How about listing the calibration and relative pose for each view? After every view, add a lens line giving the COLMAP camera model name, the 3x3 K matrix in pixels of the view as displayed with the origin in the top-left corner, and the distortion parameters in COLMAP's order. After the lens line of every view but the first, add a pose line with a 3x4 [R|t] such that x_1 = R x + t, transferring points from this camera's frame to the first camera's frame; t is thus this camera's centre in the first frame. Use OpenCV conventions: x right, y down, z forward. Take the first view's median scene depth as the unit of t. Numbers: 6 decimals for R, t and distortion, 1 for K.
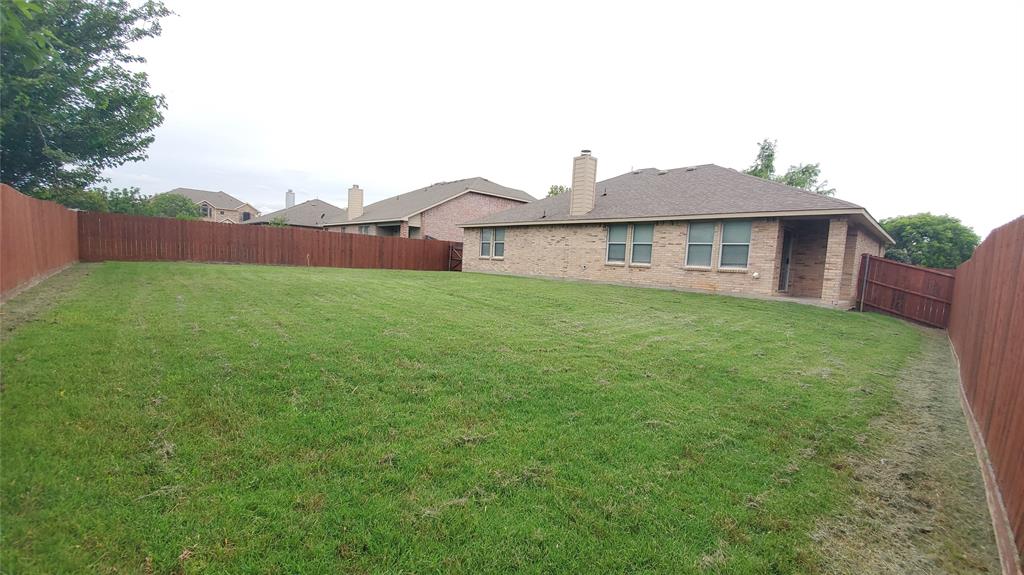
lens RADIAL K [[401.2, 0, 518.2], [0, 401.2, 292.2], [0, 0, 1]] dist [0.007501, -0.014061]
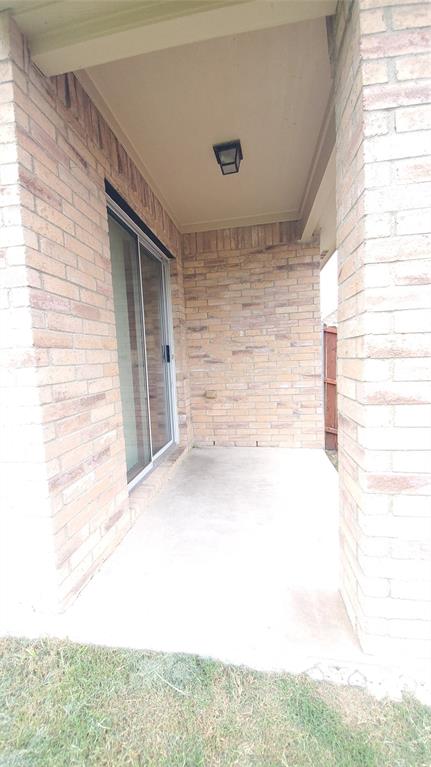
lens RADIAL K [[300.5, 0, 212.4], [0, 300.5, 386.0], [0, 0, 1]] dist [0.007501, -0.014061]
pose [[0.784772, -0.142229, 0.603245, 0.772517], [0.131907, 0.989342, 0.061661, -0.086082], [-0.605585, 0.031182, 0.795169, 1.102924]]
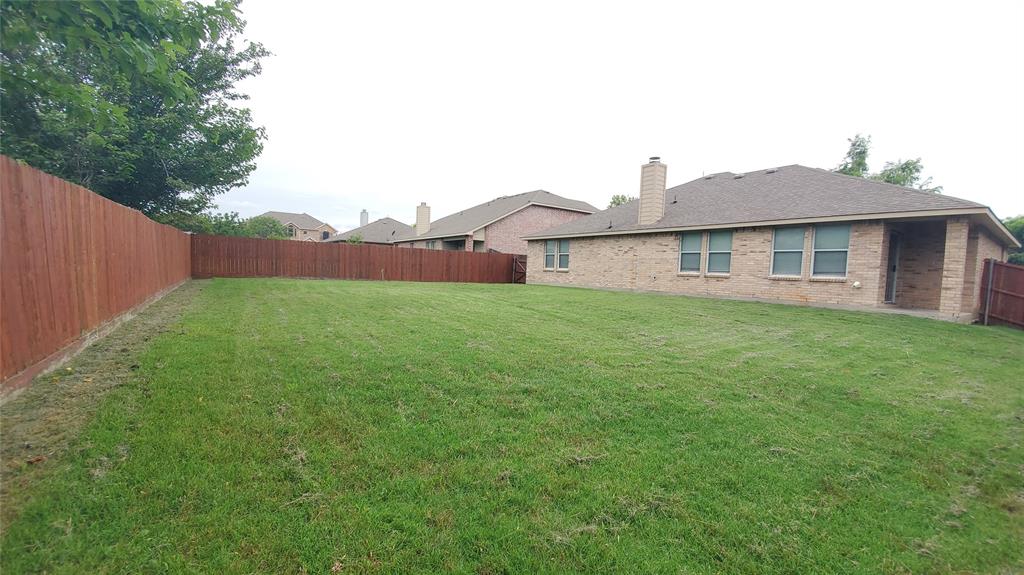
lens RADIAL K [[401.2, 0, 517.1], [0, 401.2, 295.9], [0, 0, 1]] dist [0.007501, -0.014061]
pose [[0.989502, -0.006071, -0.144392, -0.039602], [0.003108, 0.999780, -0.020741, -0.001193], [0.144486, 0.020075, 0.989303, 0.007227]]
